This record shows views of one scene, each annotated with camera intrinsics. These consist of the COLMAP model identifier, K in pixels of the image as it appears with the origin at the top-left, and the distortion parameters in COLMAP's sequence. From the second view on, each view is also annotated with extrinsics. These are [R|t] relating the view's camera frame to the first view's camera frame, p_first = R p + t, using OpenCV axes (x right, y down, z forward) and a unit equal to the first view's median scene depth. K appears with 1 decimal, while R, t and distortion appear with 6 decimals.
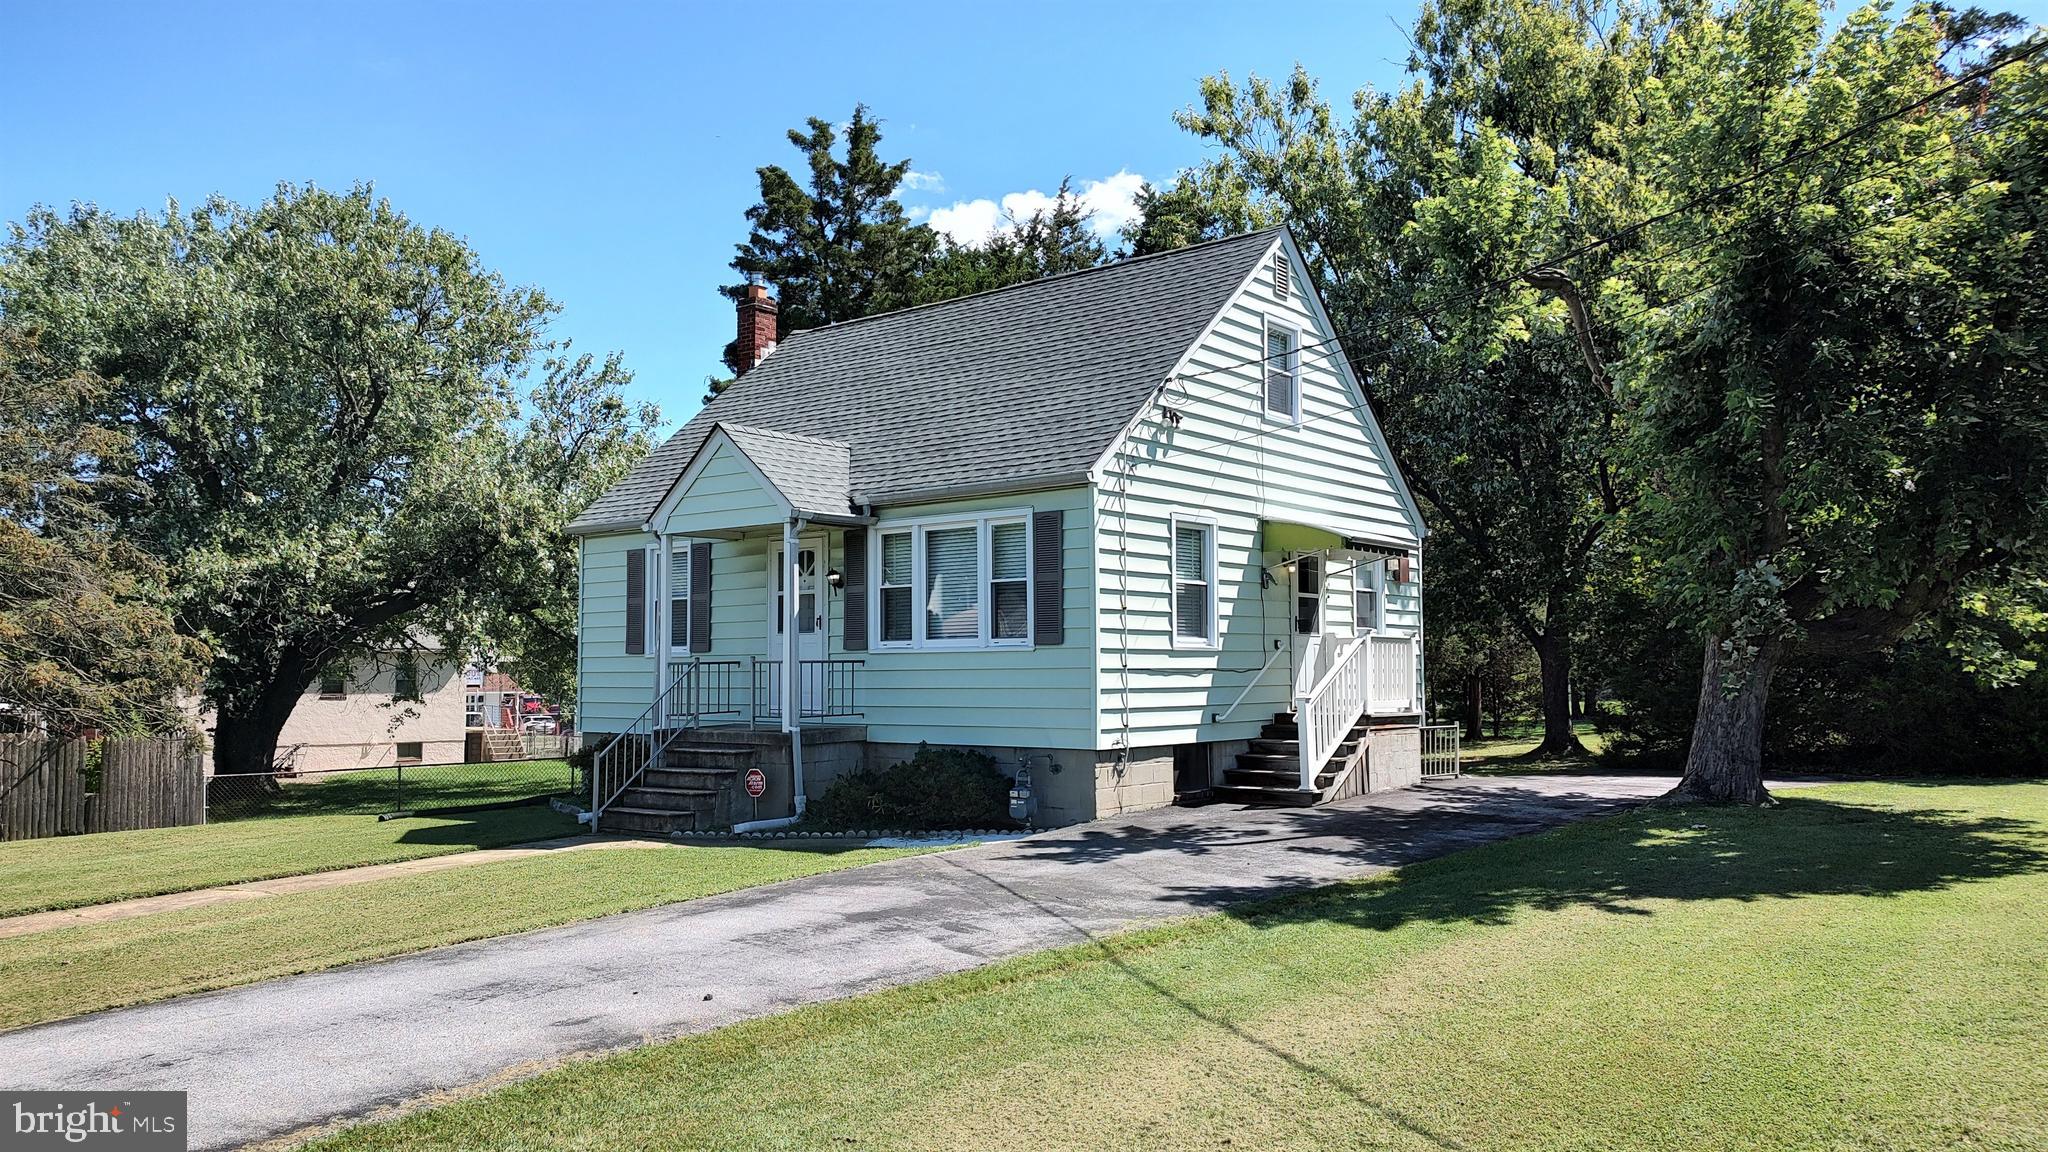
lens RADIAL K [[1531.7, 0, 1022.1], [0, 1531.7, 575.3], [0, 0, 1]] dist [0.042489, 0.001030]
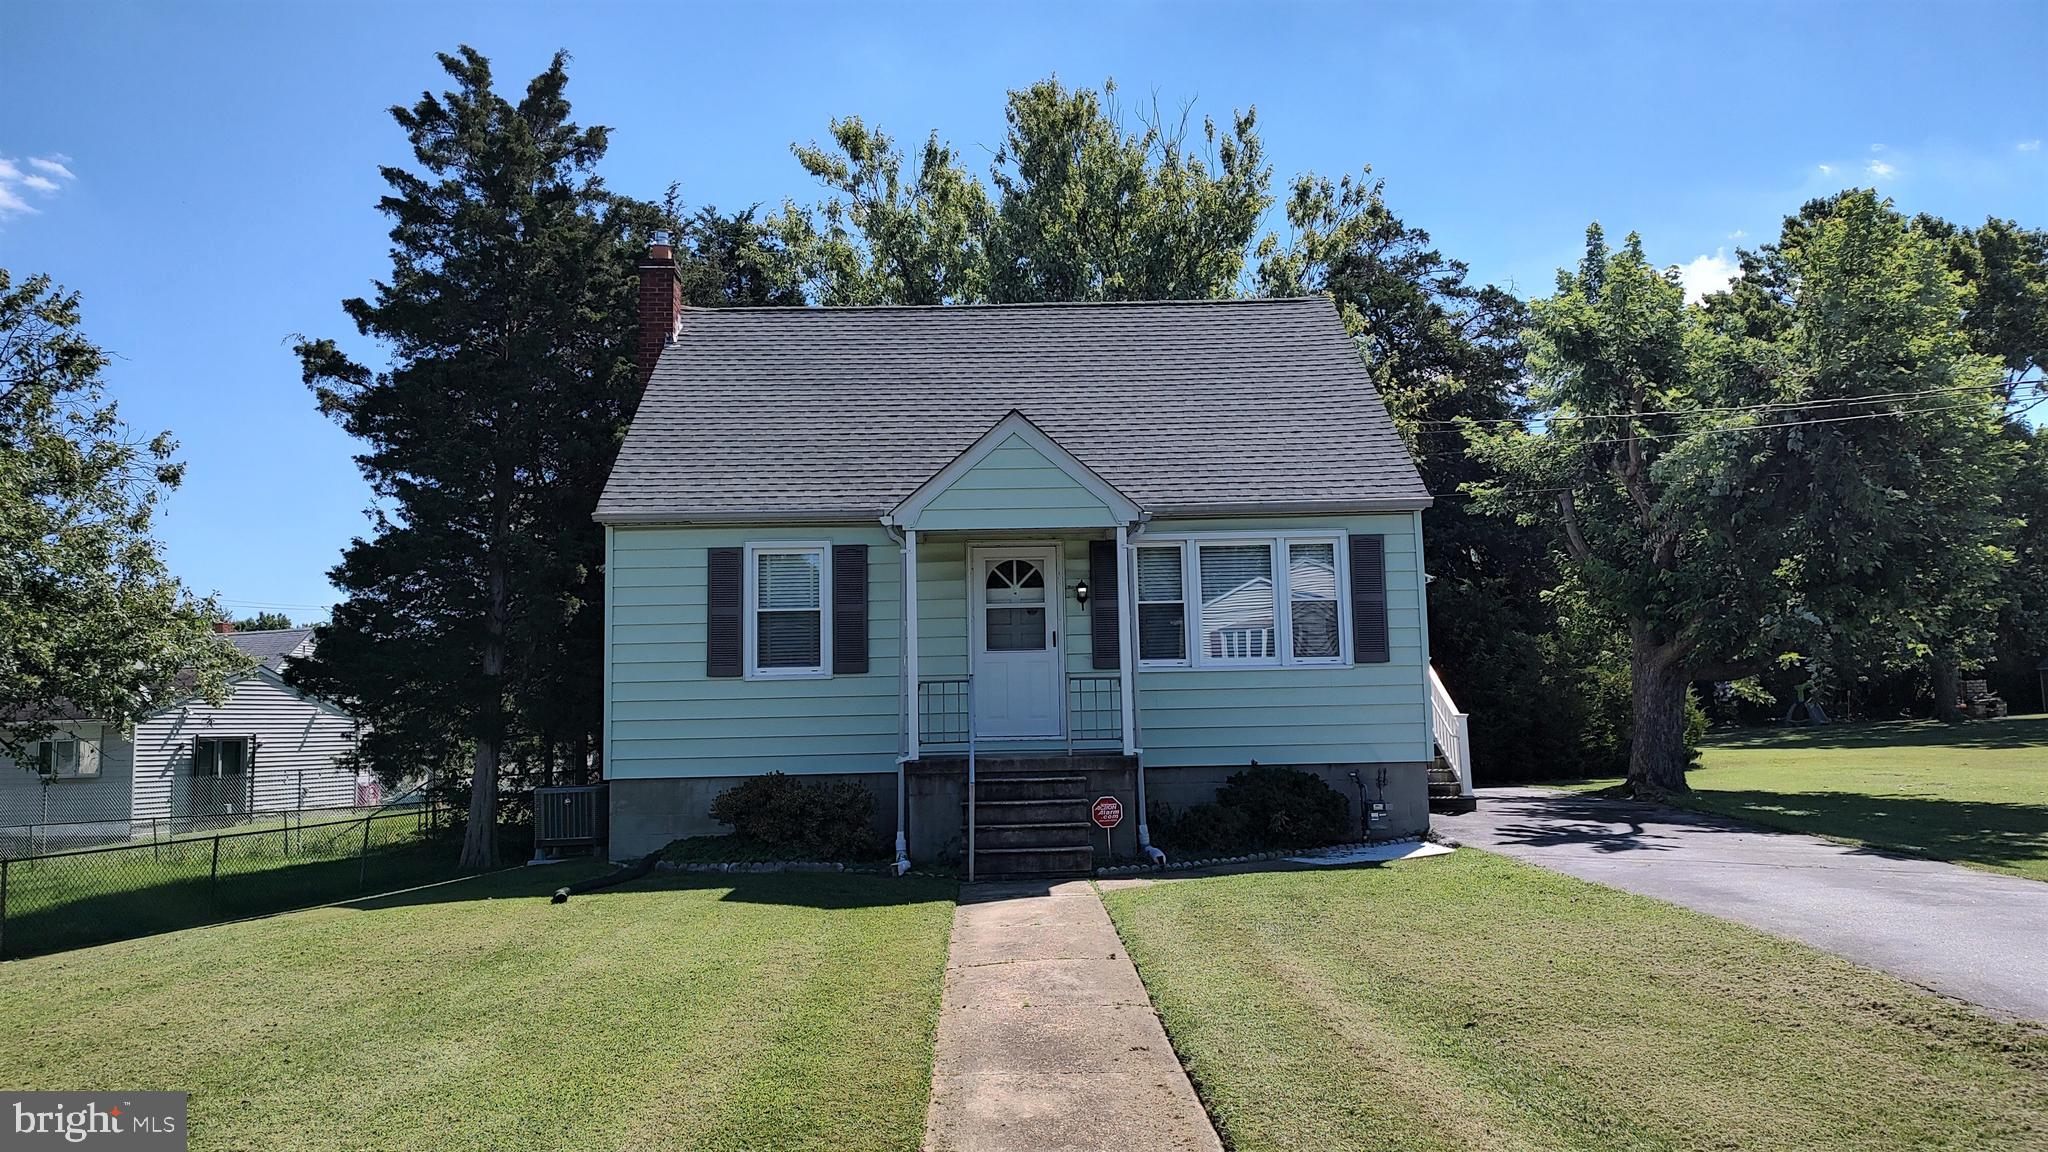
lens RADIAL K [[1531.7, 0, 1022.8], [0, 1531.7, 575.1], [0, 0, 1]] dist [0.042489, 0.001030]
pose [[0.763049, 0.058266, 0.643710, -0.740392], [-0.025208, 0.997853, -0.060440, 0.048715], [-0.645849, 0.029892, 0.762879, 0.320407]]
